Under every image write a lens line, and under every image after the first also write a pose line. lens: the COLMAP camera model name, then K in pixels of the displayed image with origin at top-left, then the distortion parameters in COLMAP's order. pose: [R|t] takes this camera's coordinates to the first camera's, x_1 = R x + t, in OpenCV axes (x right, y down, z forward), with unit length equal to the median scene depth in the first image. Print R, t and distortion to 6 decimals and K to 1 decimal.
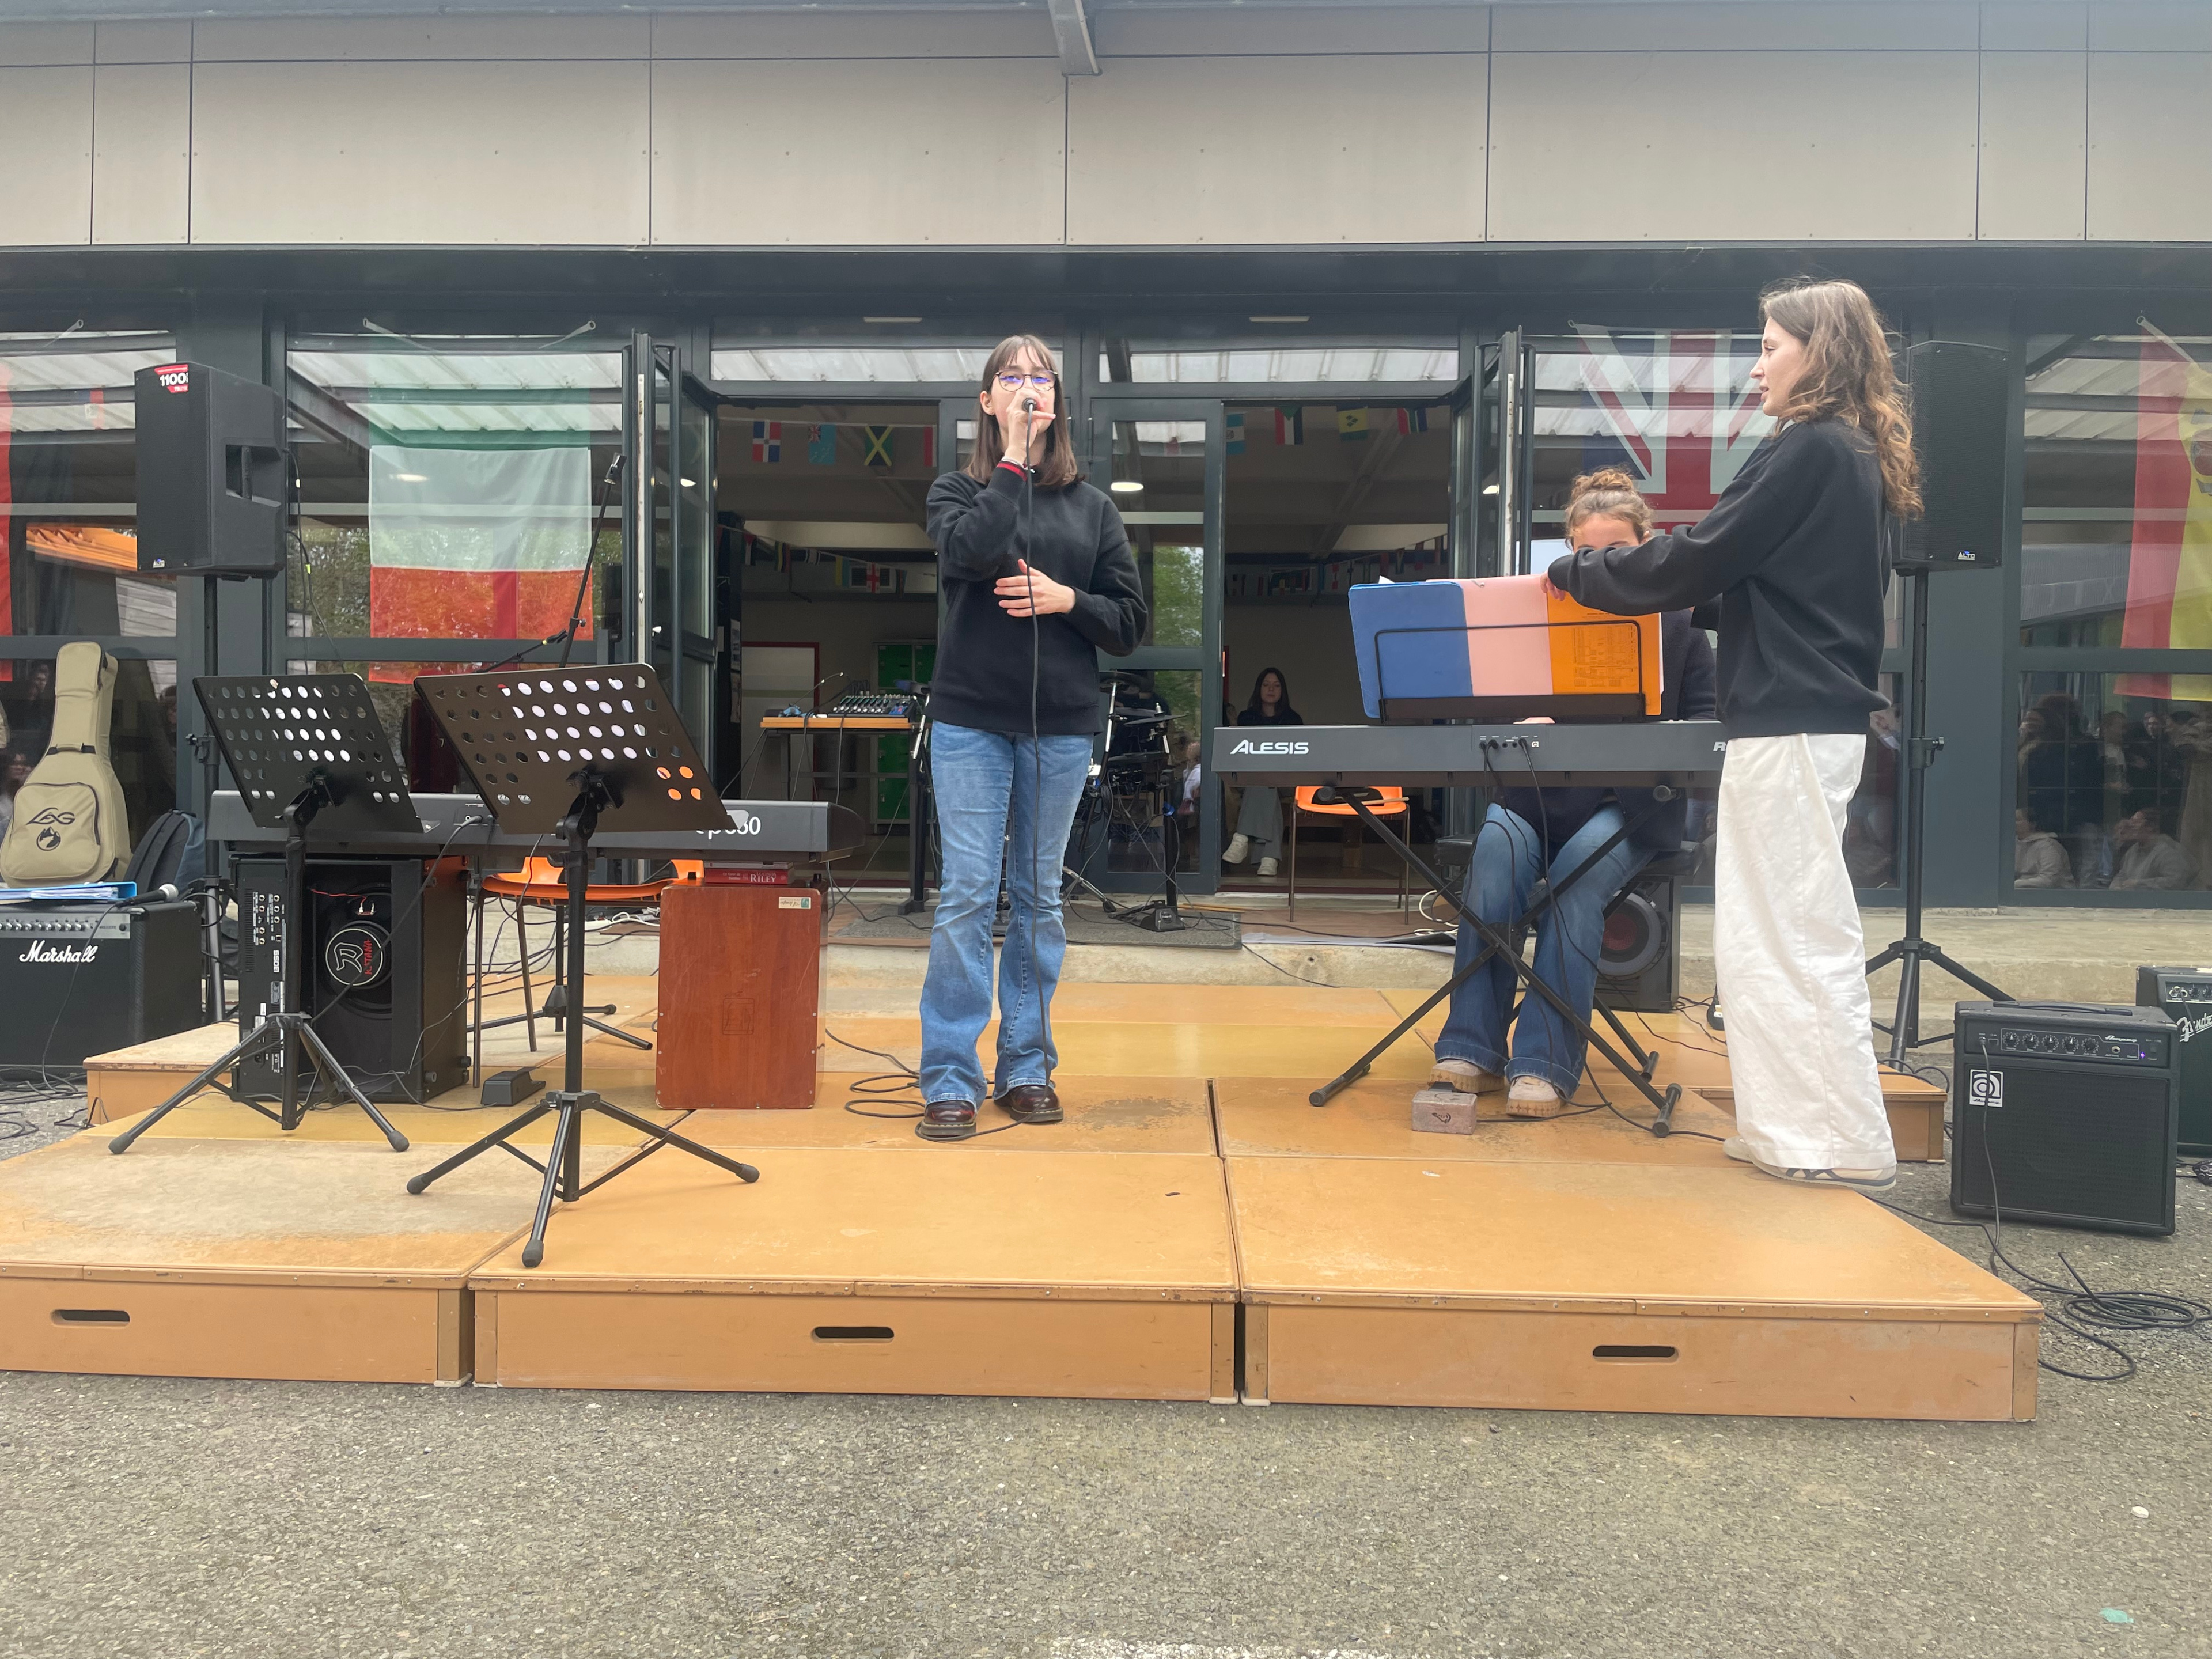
lens RADIAL K [[1721.3, 0, 1106.0], [0, 1721.3, 829.5], [0, 0, 1]] dist [0.097712, -0.134094]
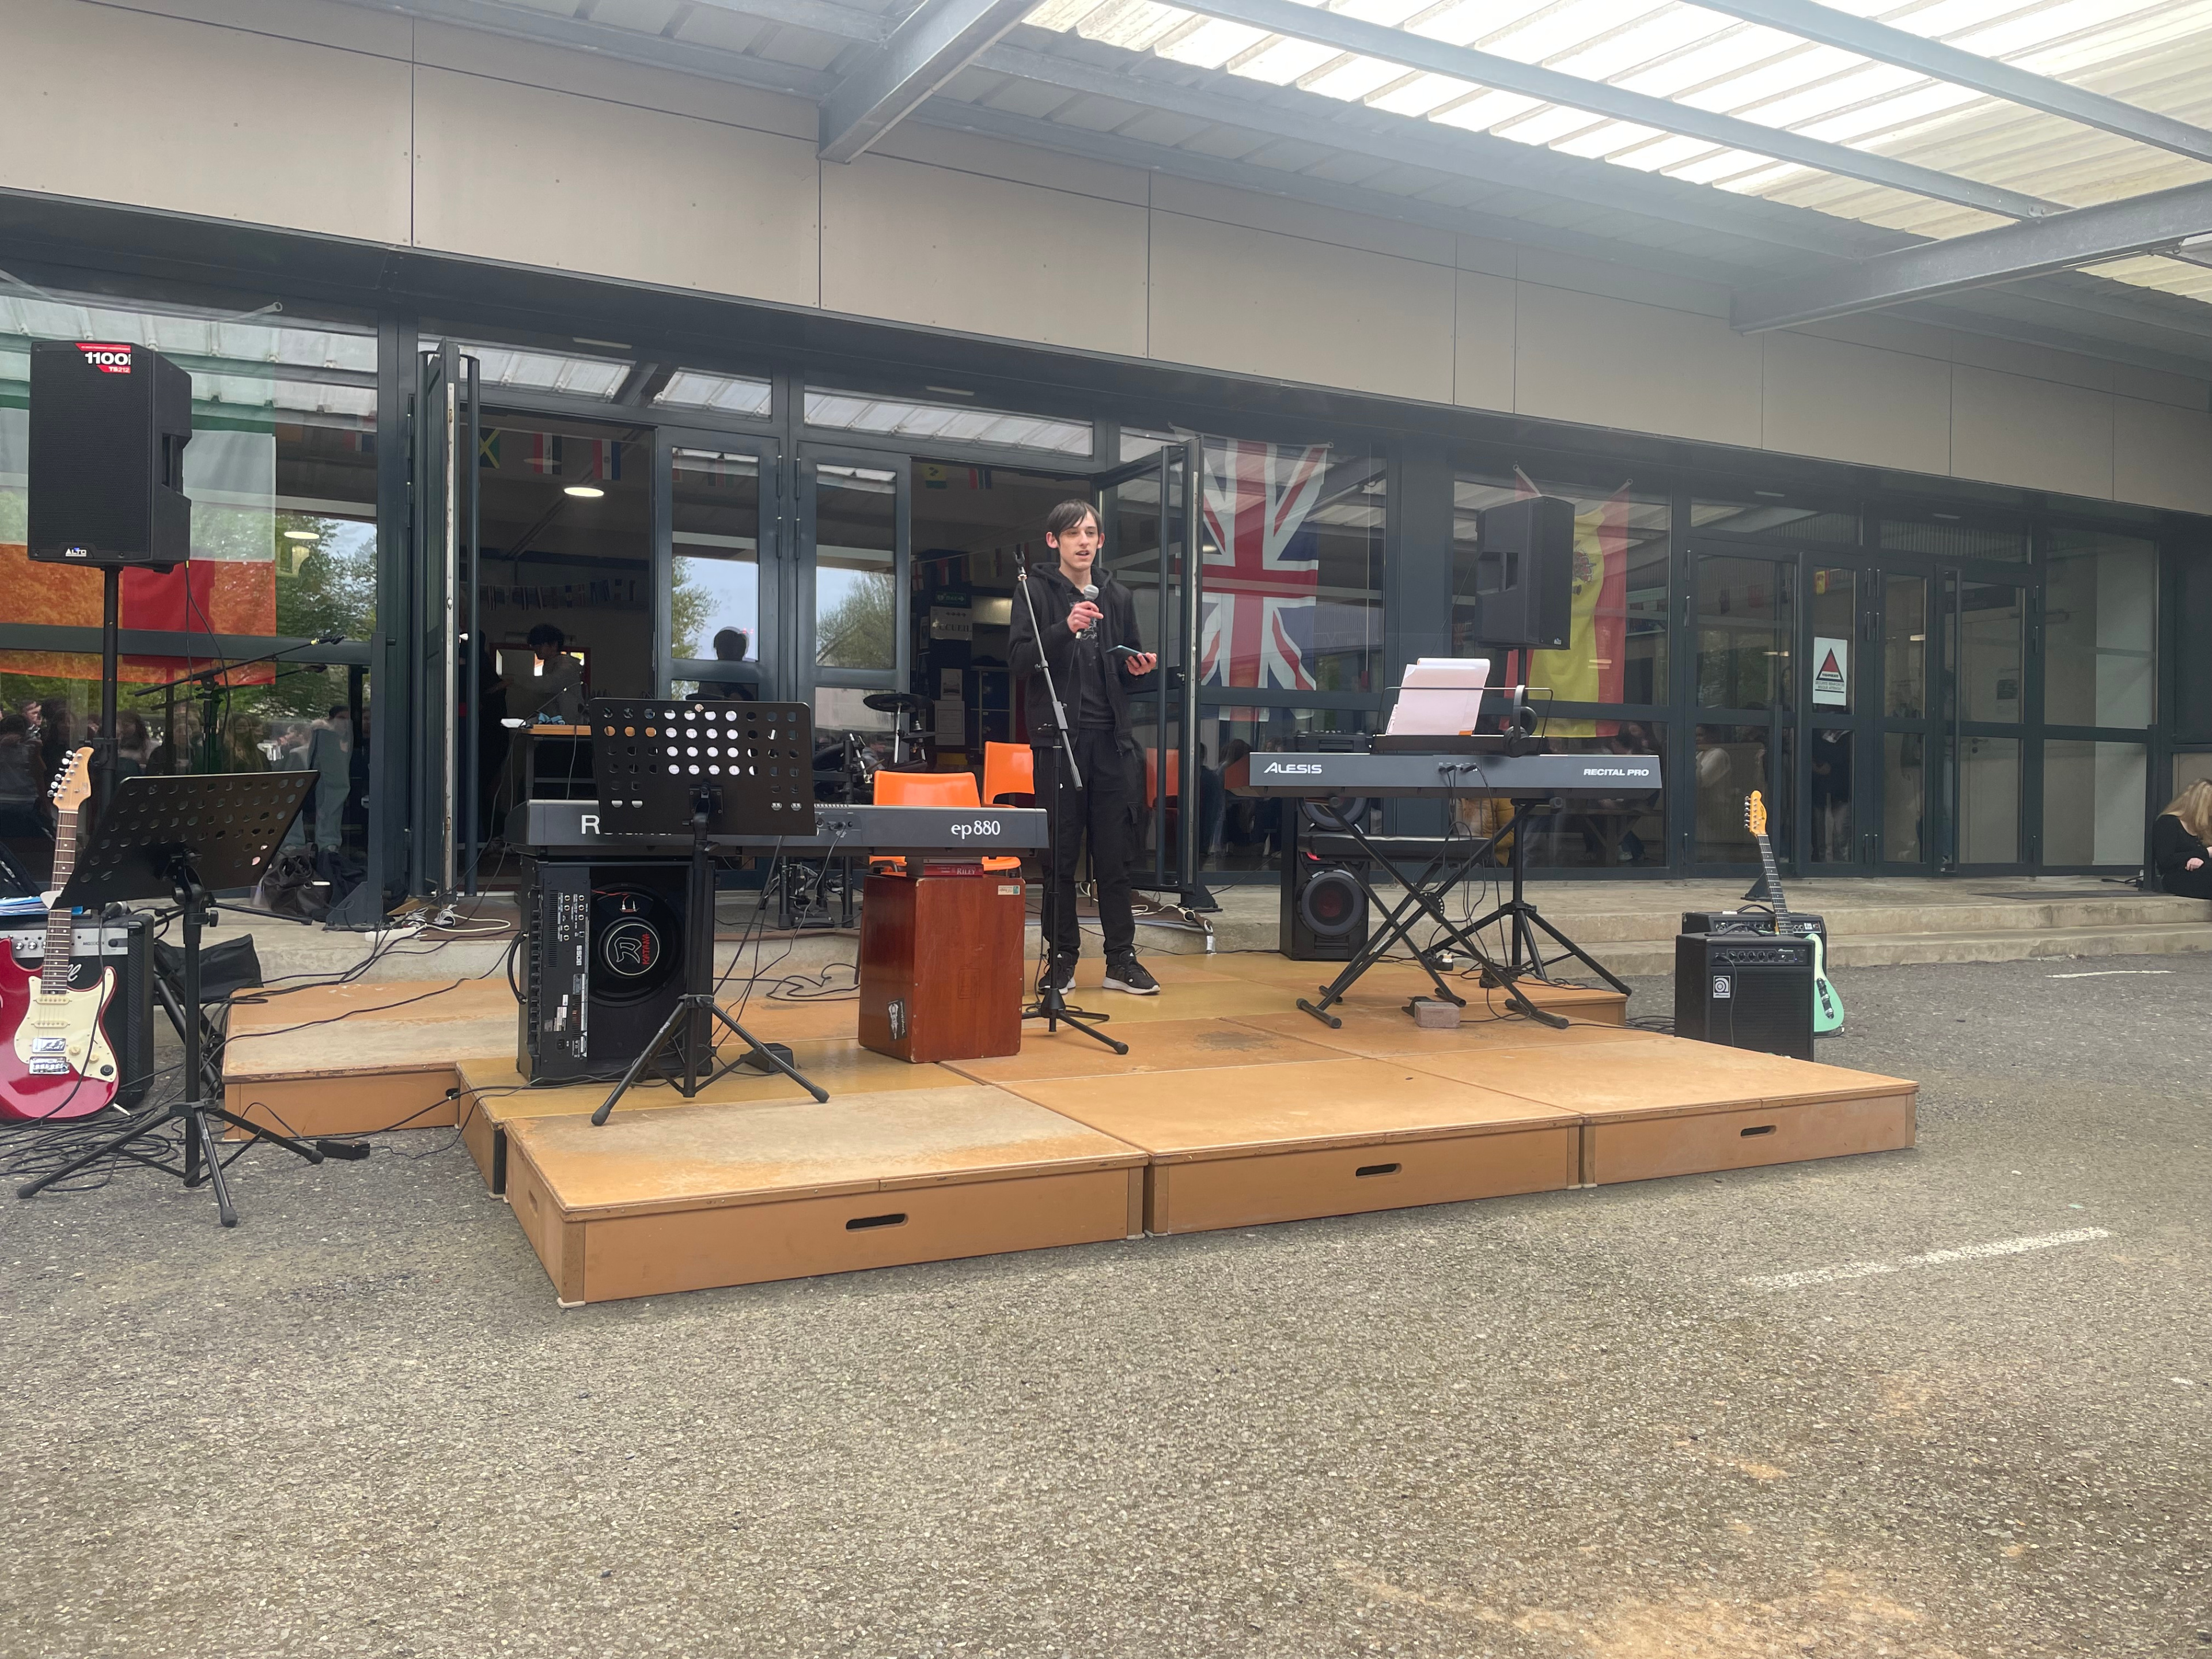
lens RADIAL K [[1722.4, 0, 1136.7], [0, 1722.4, 814.9], [0, 0, 1]] dist [0.102131, -0.138968]
pose [[0.864596, -0.003037, 0.502458, -0.737924], [0.007472, 0.999949, -0.006813, -0.002769], [-0.502412, 0.009645, 0.864574, -0.121867]]
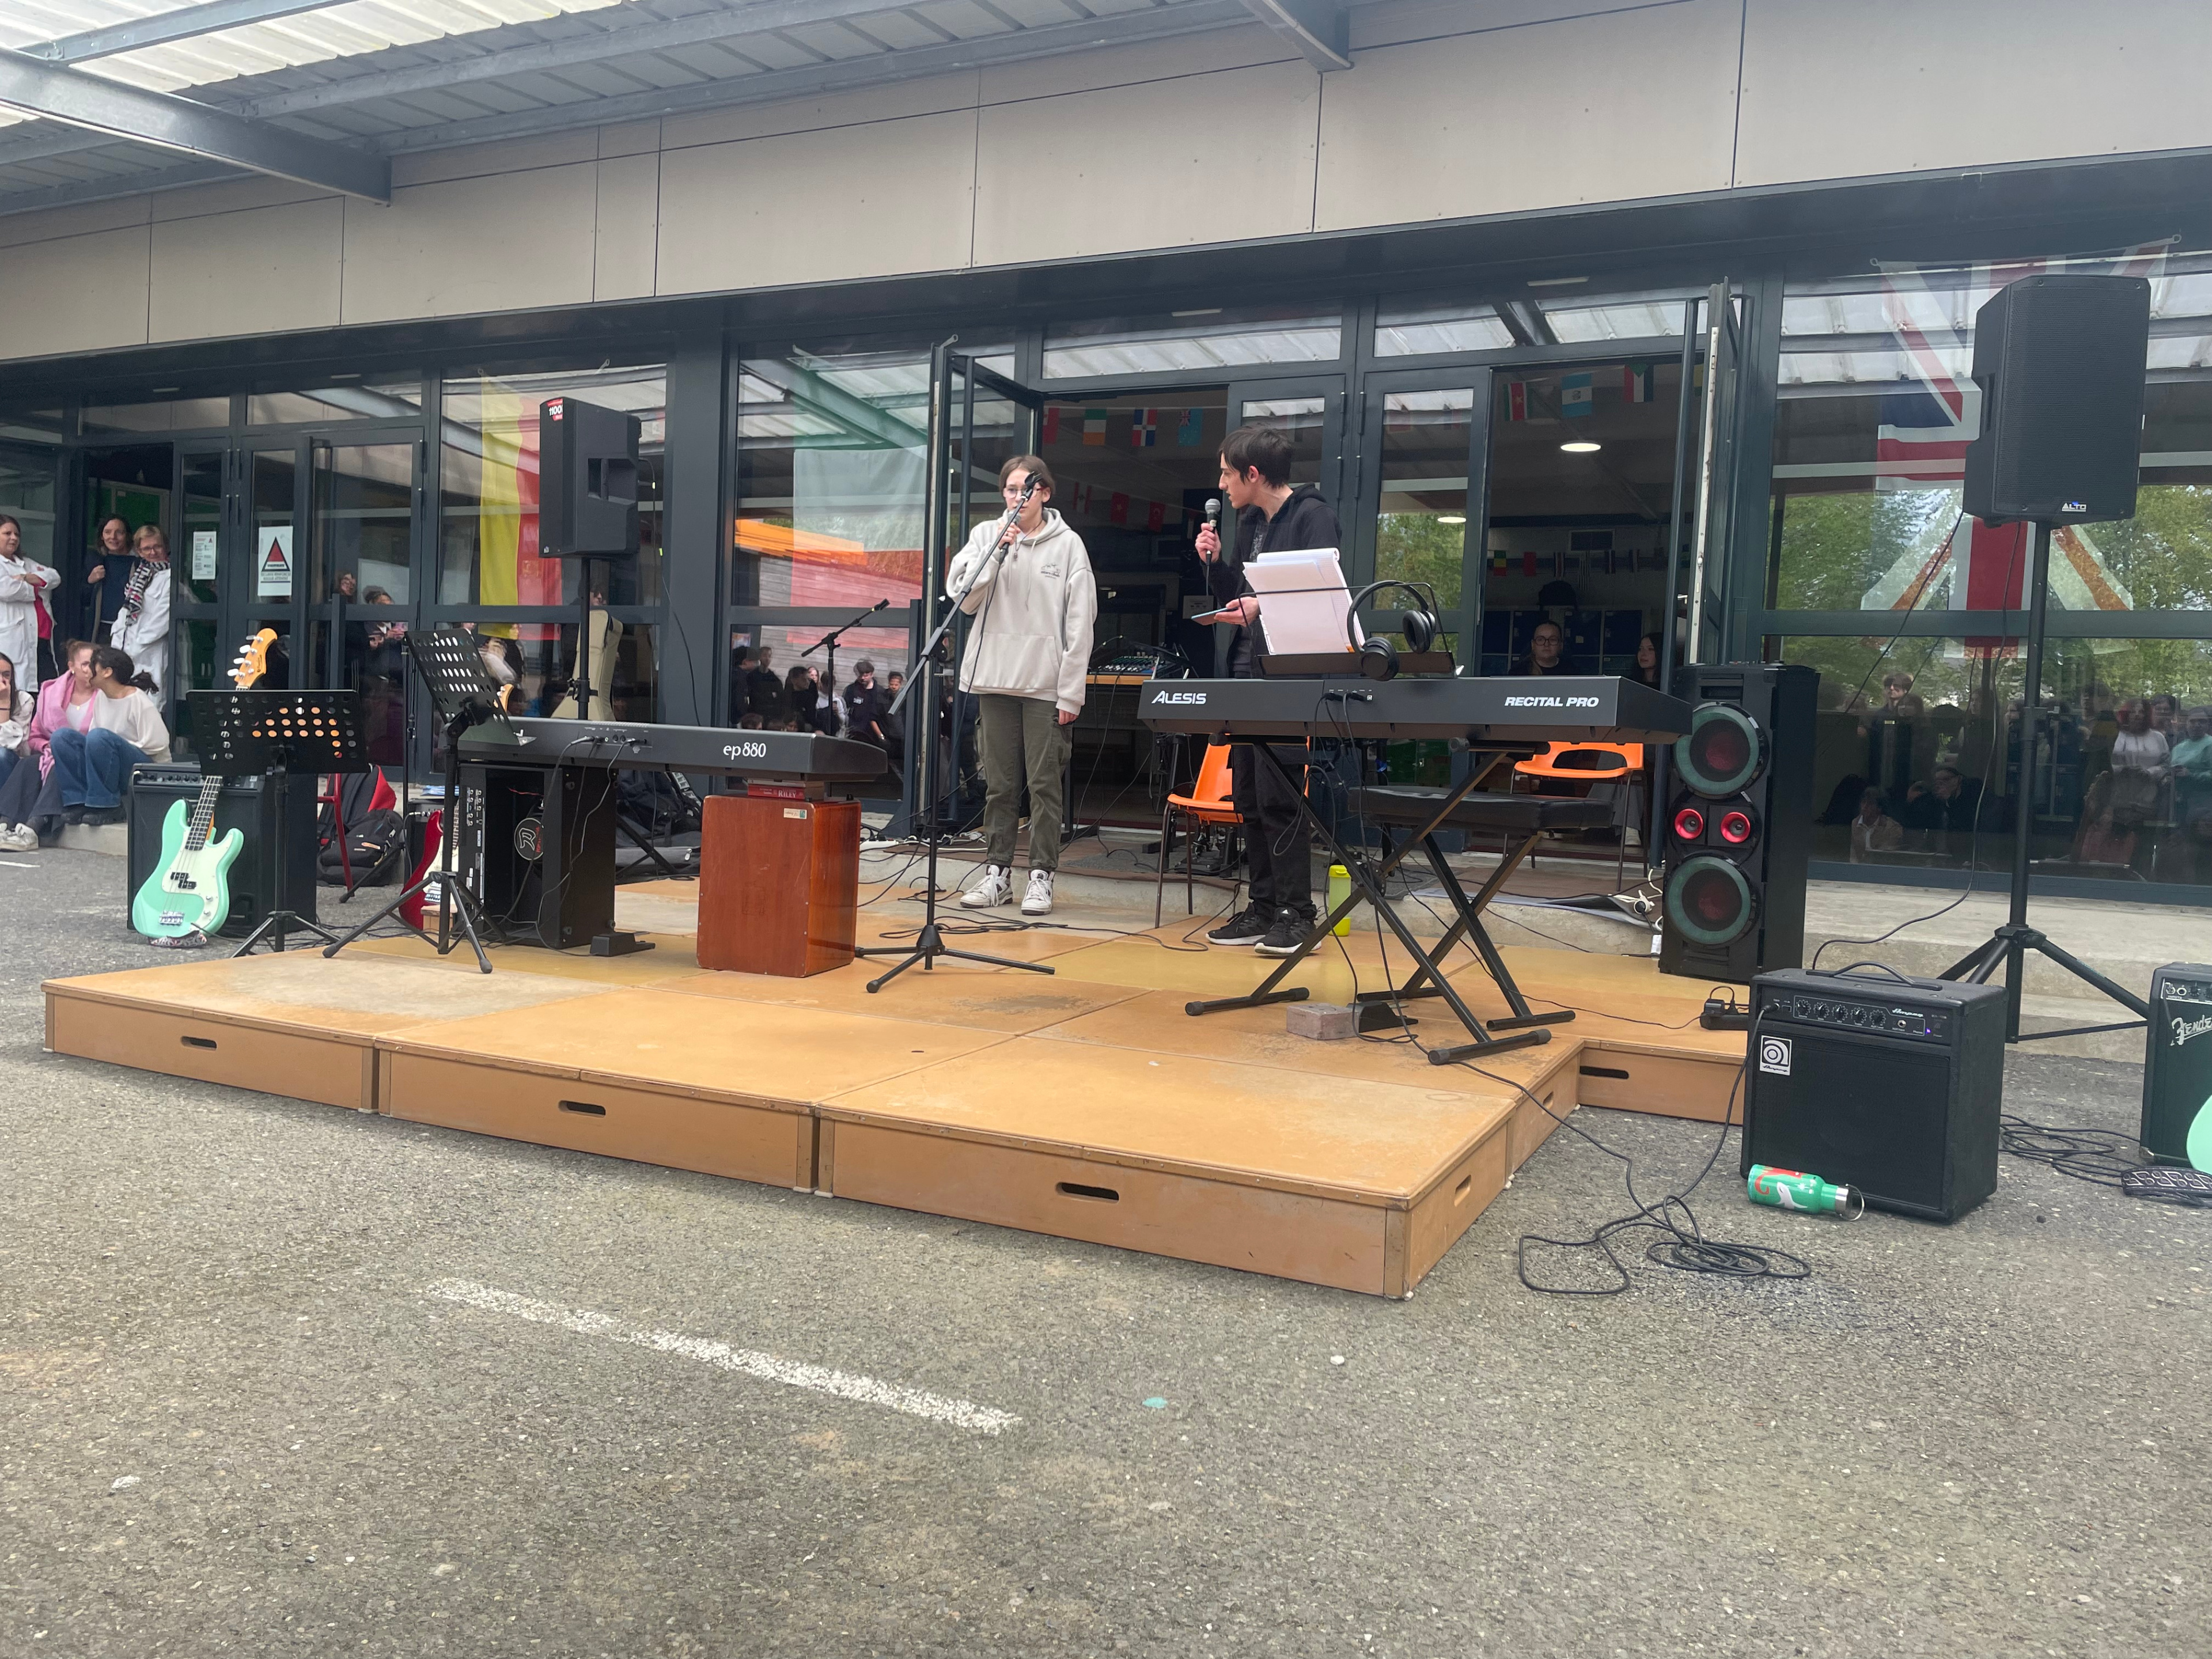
lens RADIAL K [[1715.7, 0, 1057.3], [0, 1715.7, 826.4], [0, 0, 1]] dist [0.108609, -0.158217]
pose [[0.910854, 0.048910, -0.409821, 0.515816], [-0.042343, 0.998788, 0.025089, 0.012438], [0.410552, -0.005499, 0.911821, -0.063742]]
